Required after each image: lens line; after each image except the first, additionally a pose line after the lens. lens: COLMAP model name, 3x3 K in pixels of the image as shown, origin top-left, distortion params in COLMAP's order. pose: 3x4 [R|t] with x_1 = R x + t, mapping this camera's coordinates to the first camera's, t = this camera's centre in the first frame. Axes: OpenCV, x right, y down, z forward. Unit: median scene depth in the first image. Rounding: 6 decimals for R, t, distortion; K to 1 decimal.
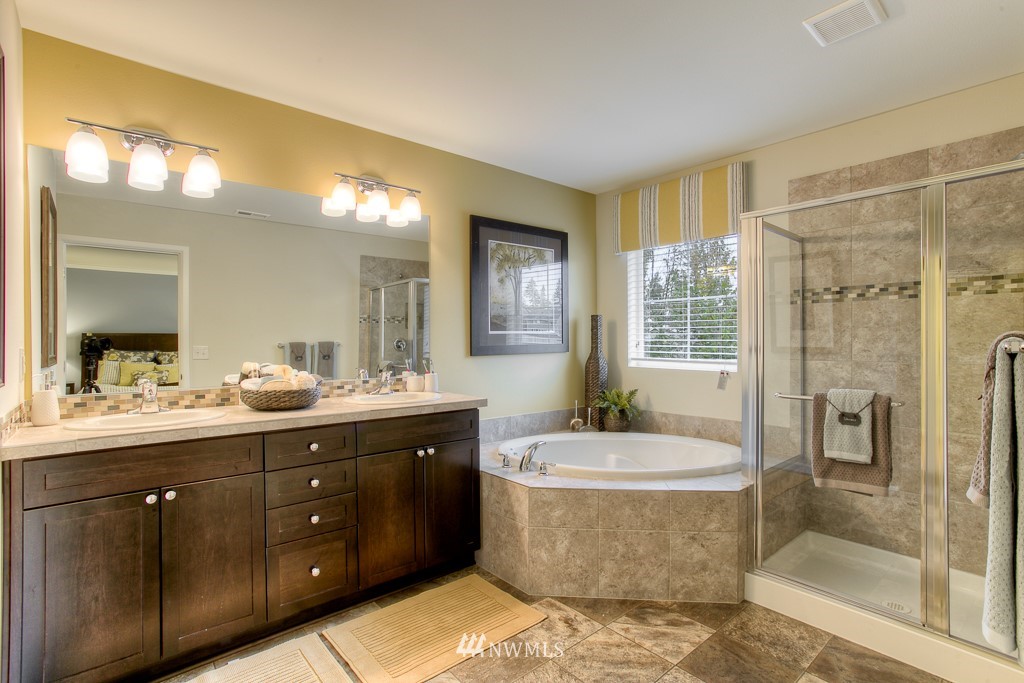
lens RADIAL K [[509.3, 0, 508.6], [0, 509.3, 334.8], [0, 0, 1]] dist [-0.052100, 0.022345]
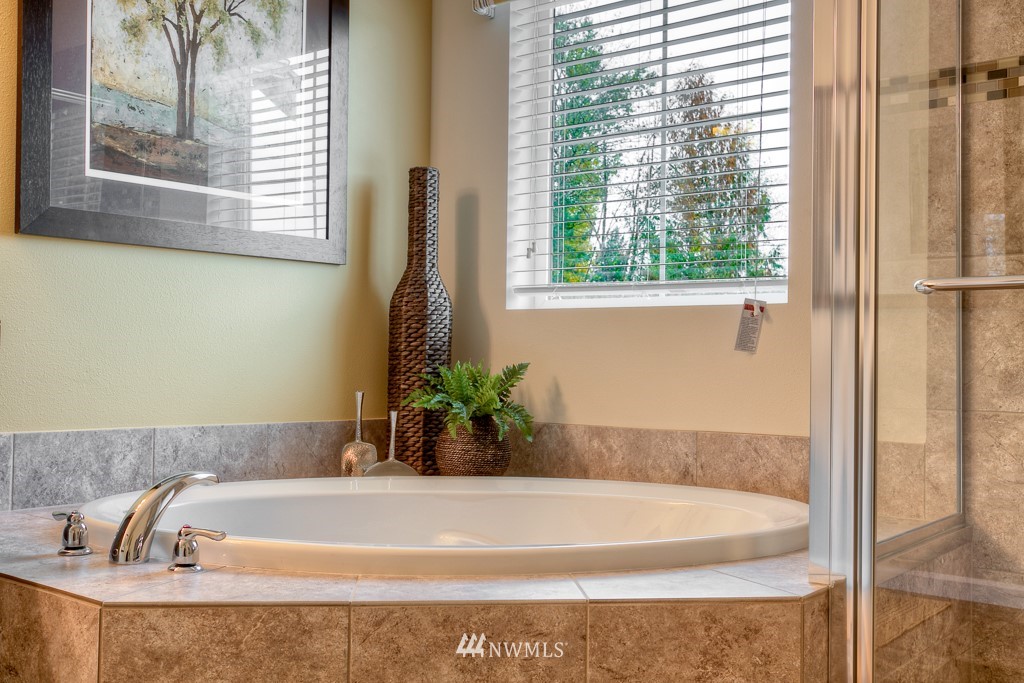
lens RADIAL K [[1058.3, 0, 511.4], [0, 1058.3, 349.5], [0, 0, 1]] dist [0.012428, 0.000000]
pose [[0.982467, 0.015322, 0.185805, 0.103360], [-0.013258, 0.999836, -0.012344, 0.110848], [-0.185964, 0.009664, 0.982509, 0.256136]]
